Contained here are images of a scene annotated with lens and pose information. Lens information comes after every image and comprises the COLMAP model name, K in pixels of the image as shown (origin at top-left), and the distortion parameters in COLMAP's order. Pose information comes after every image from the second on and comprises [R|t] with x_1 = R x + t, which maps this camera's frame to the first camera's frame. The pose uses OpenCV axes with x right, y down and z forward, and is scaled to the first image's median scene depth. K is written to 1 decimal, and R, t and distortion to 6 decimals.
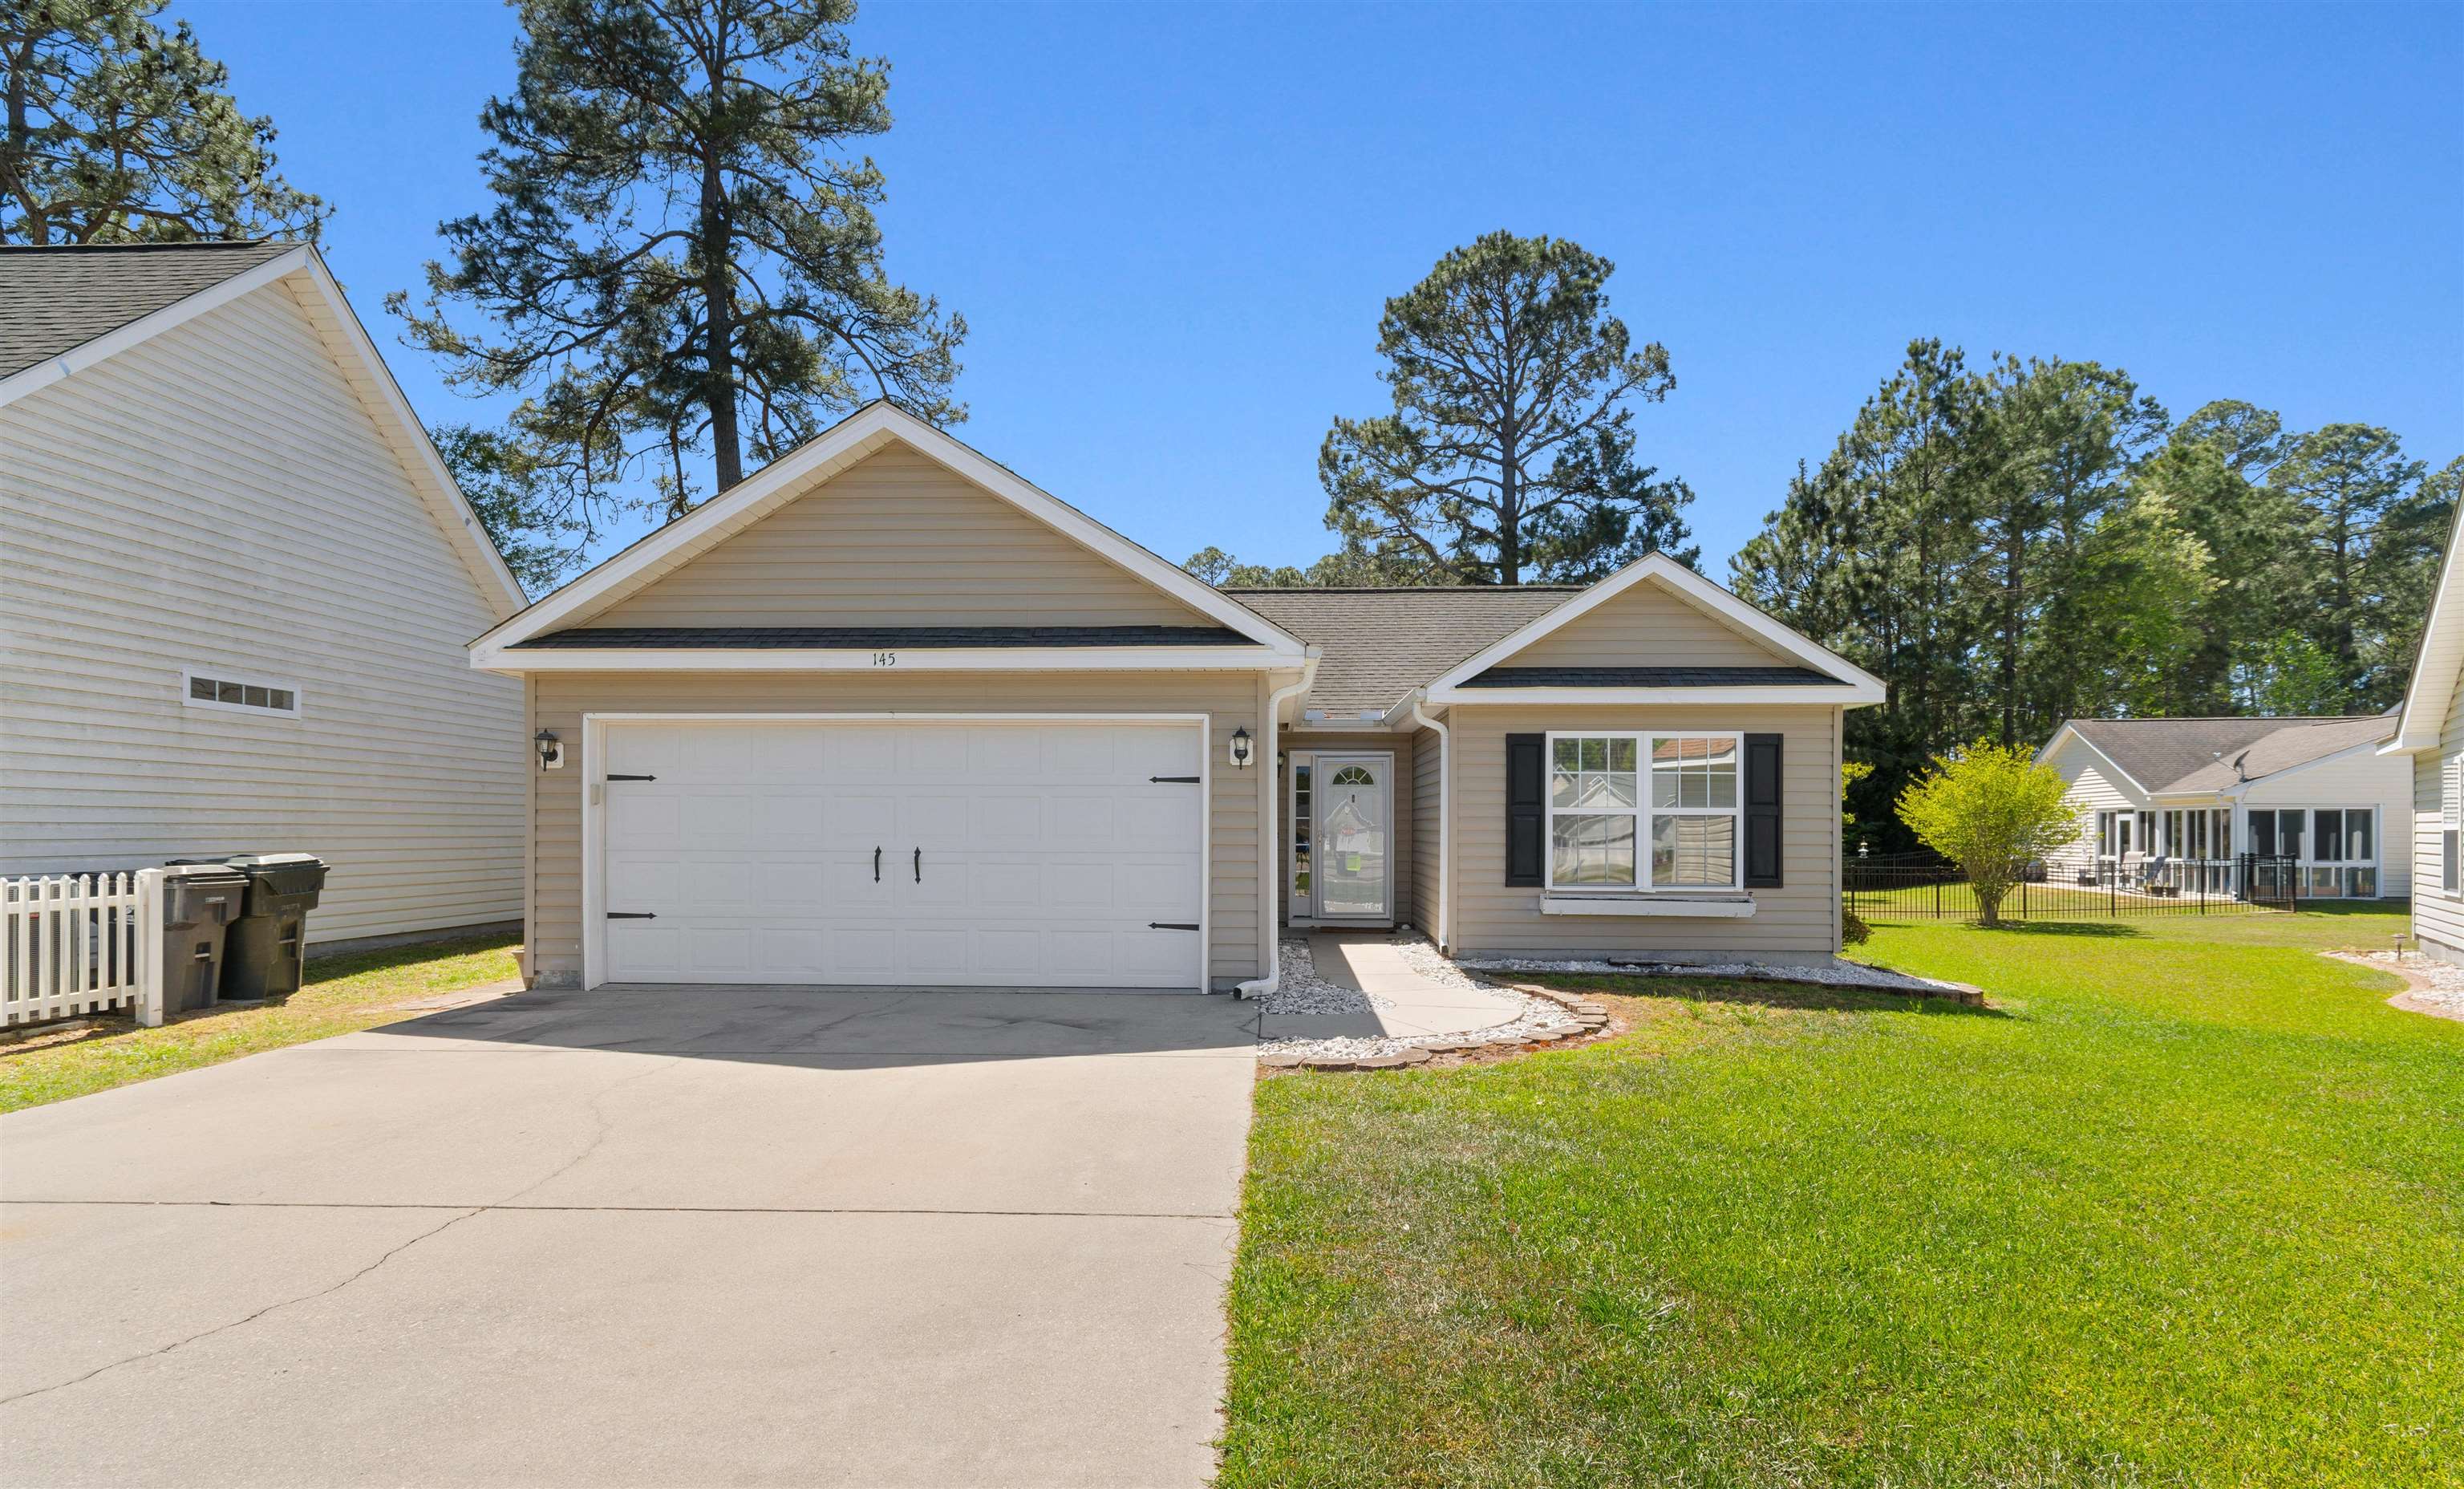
lens RADIAL K [[1210.6, 0, 1237.0], [0, 1210.6, 832.0], [0, 0, 1]] dist [0.001680, -0.000178]
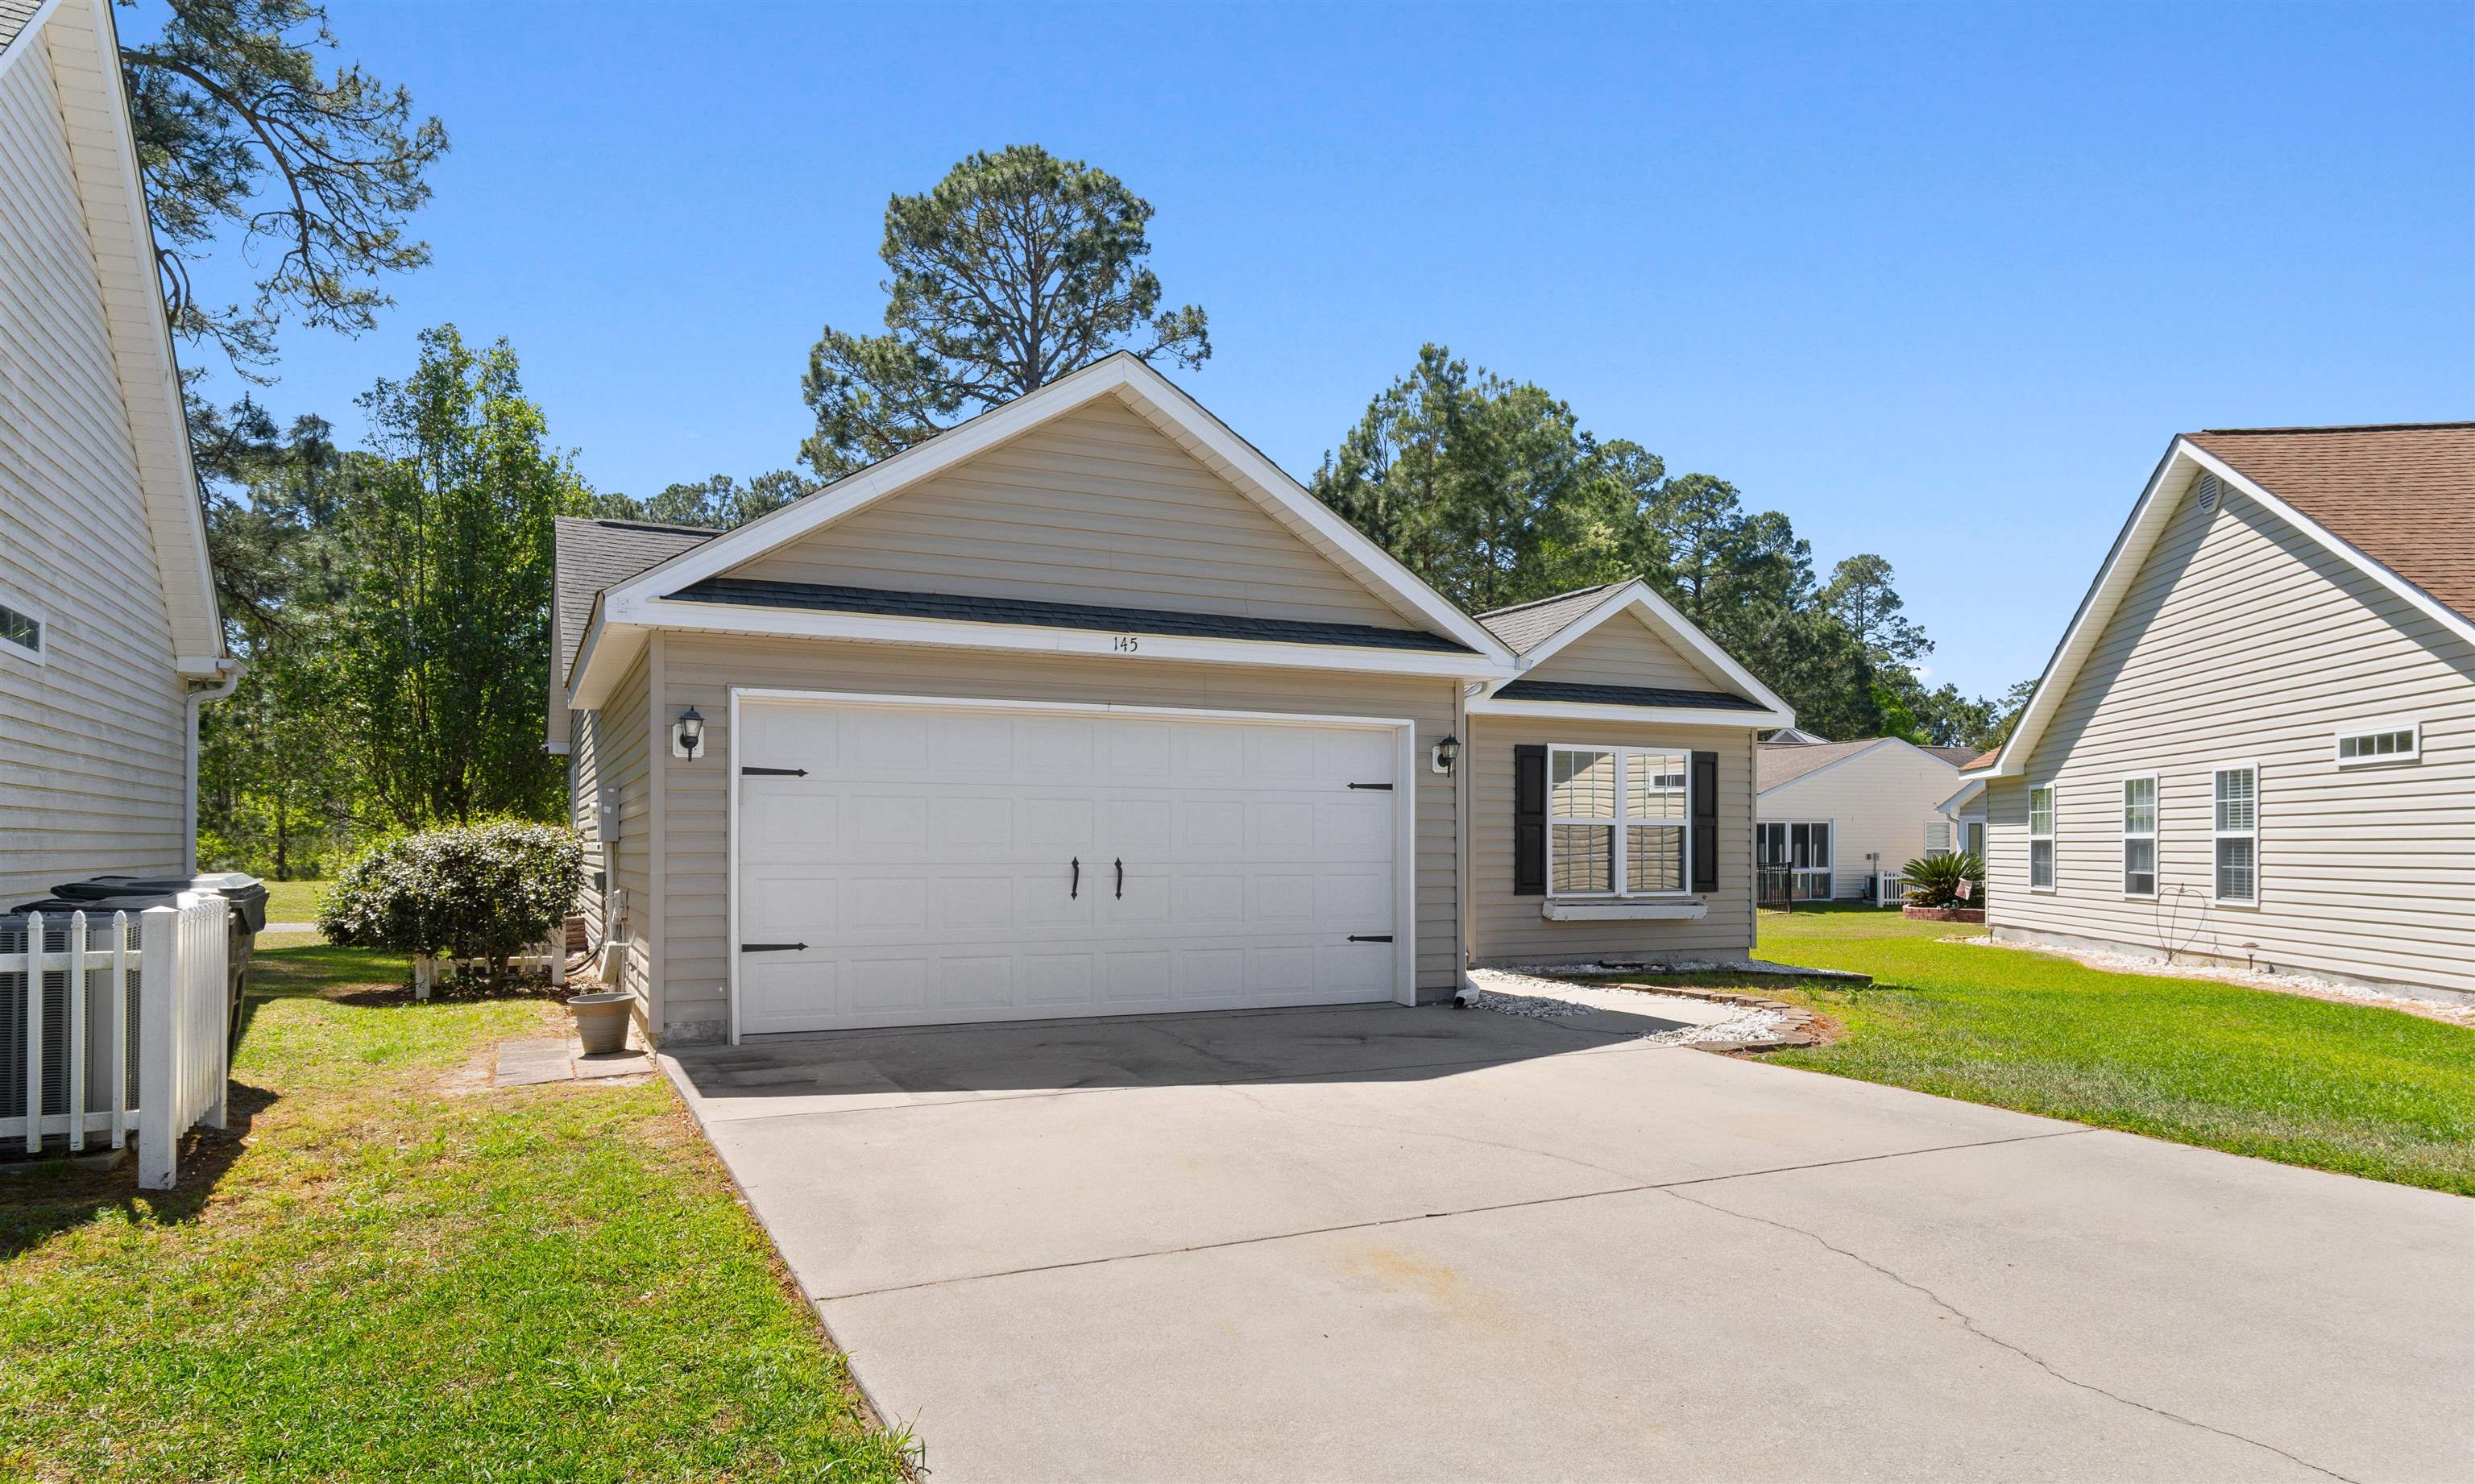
lens RADIAL K [[1486.8, 0, 1232.9], [0, 1486.8, 843.1], [0, 0, 1]] dist [0.004598, 0.001233]
pose [[0.883635, -0.000702, 0.468176, -0.267106], [0.001311, 0.999999, -0.000976, 0.001087], [-0.468175, 0.001477, 0.883635, 0.003122]]
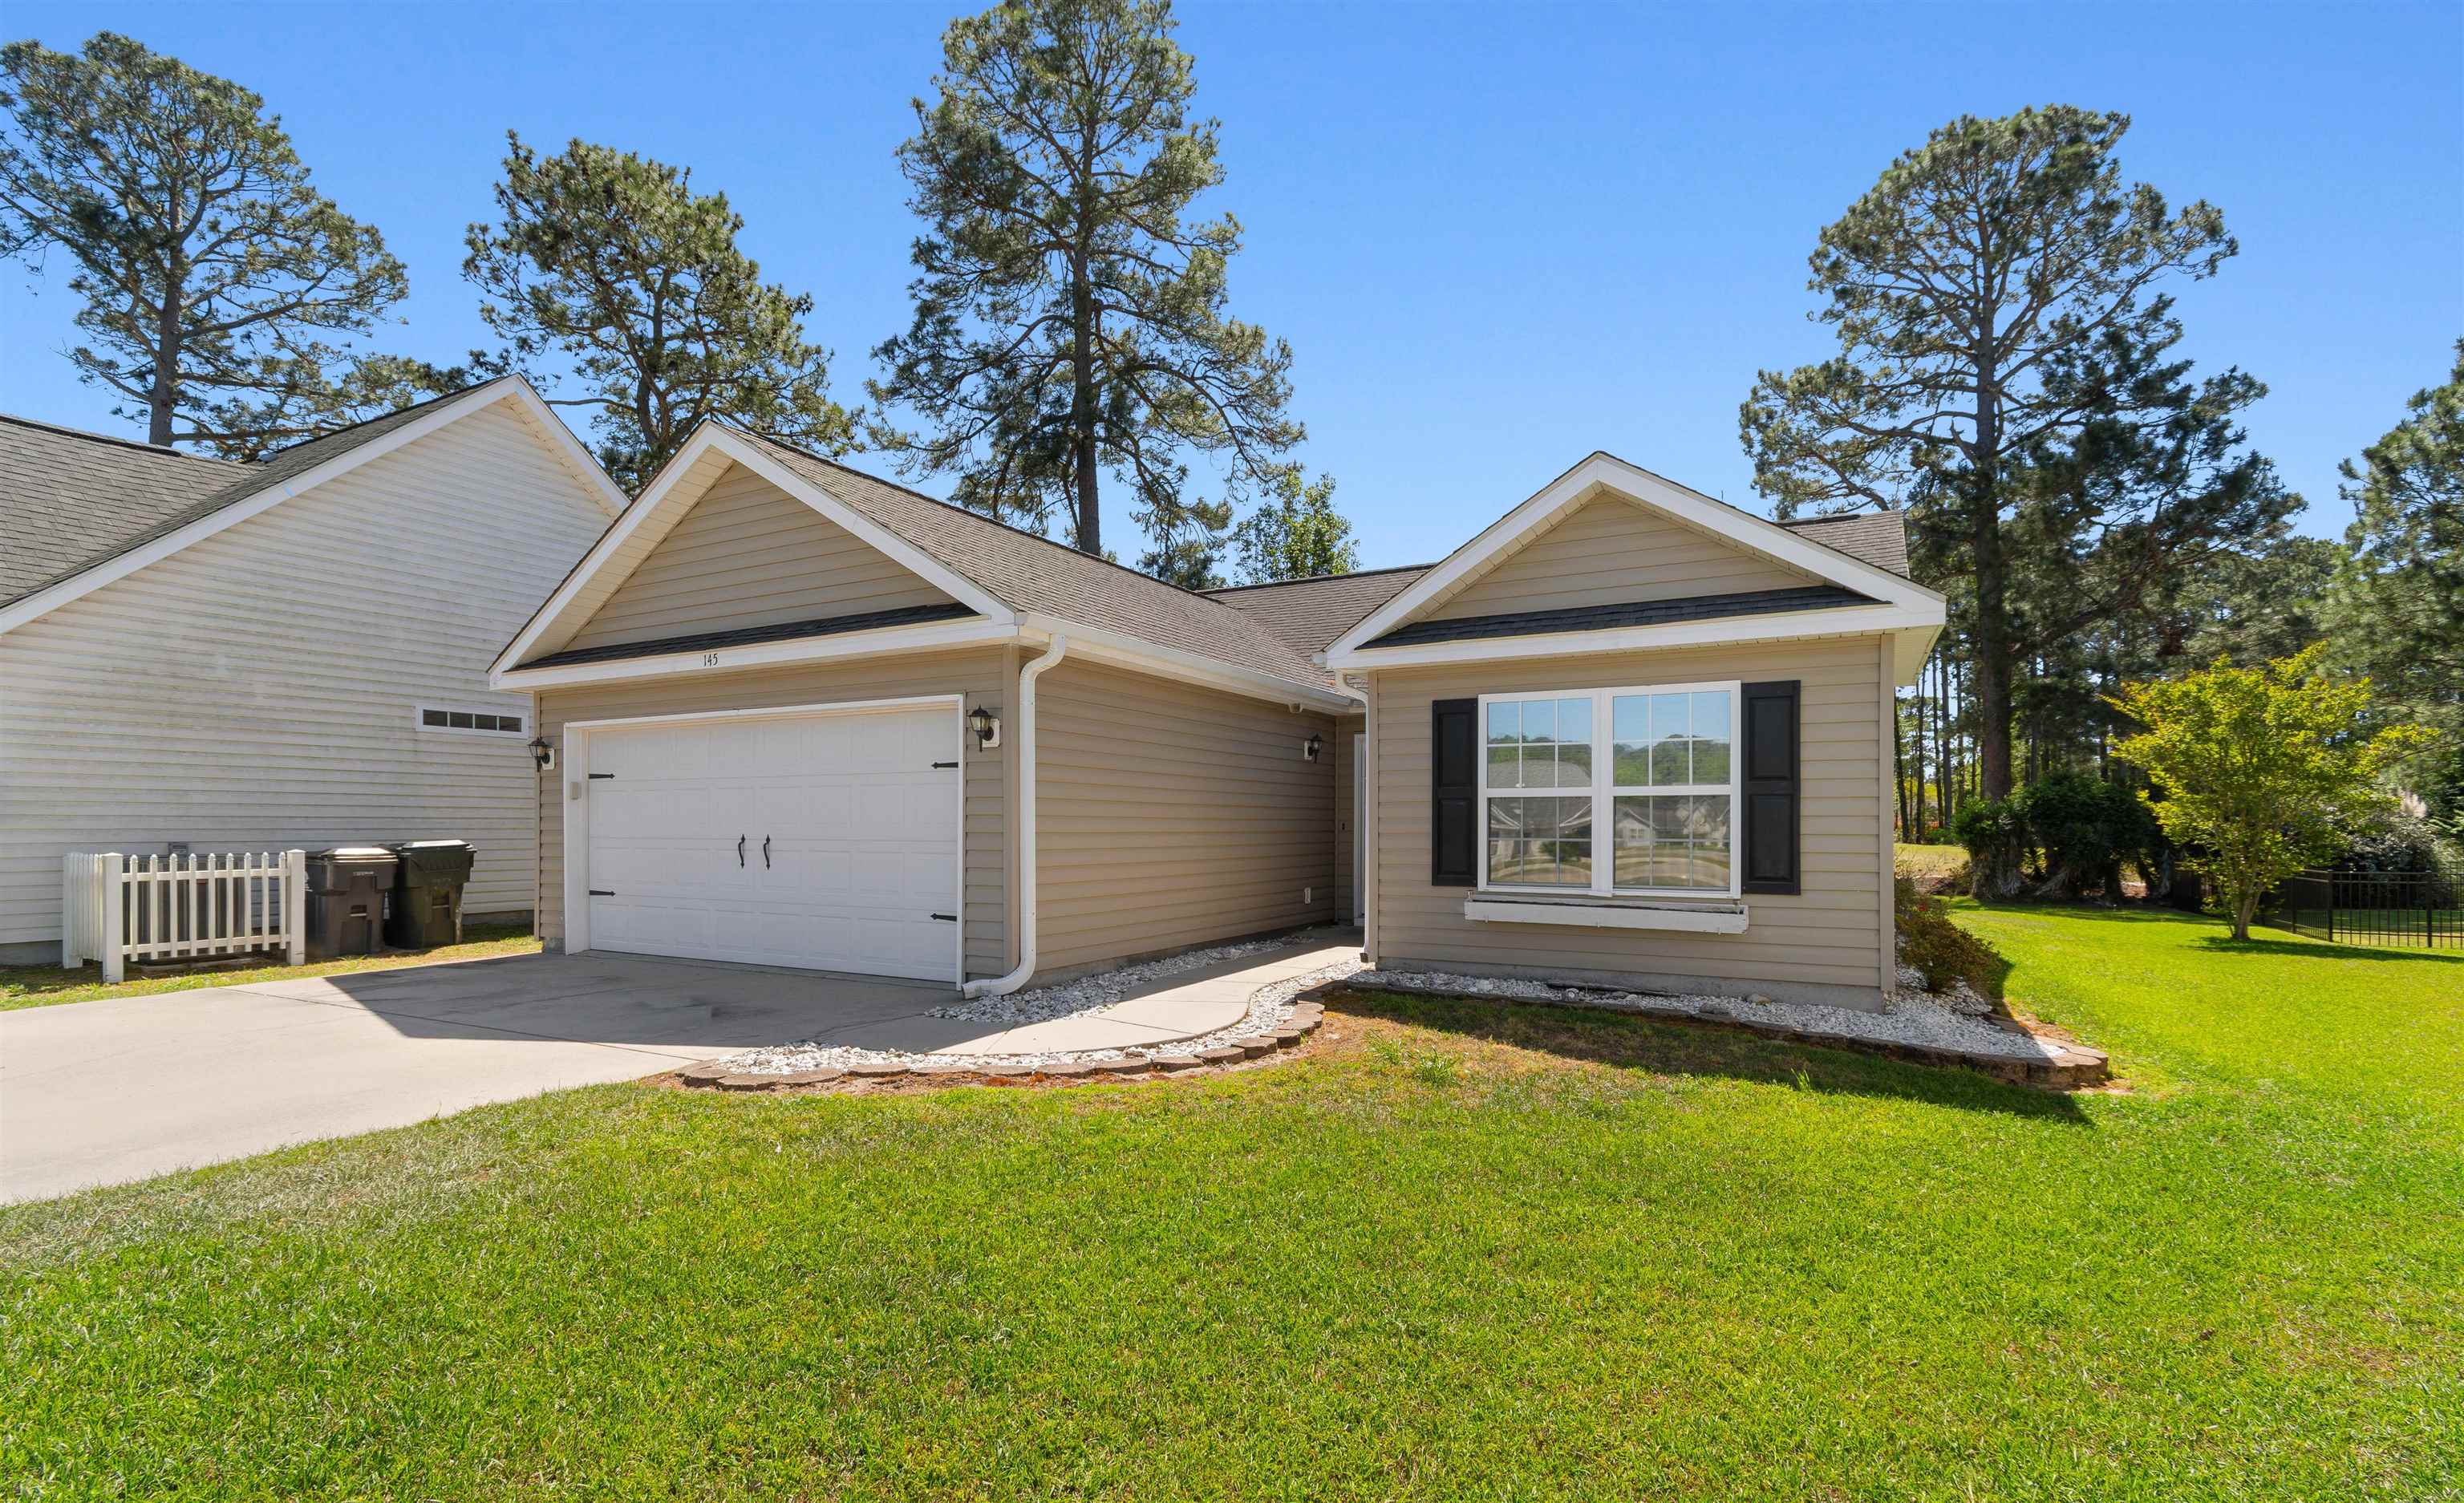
lens RADIAL K [[1127.6, 0, 1231.6], [0, 1127.6, 826.8], [0, 0, 1]] dist [0.010674, -0.008895]
pose [[0.890760, -0.002478, -0.454468, 0.210510], [0.001021, 0.999994, -0.003451, 0.003502], [0.454474, 0.002610, 0.890756, 0.116513]]
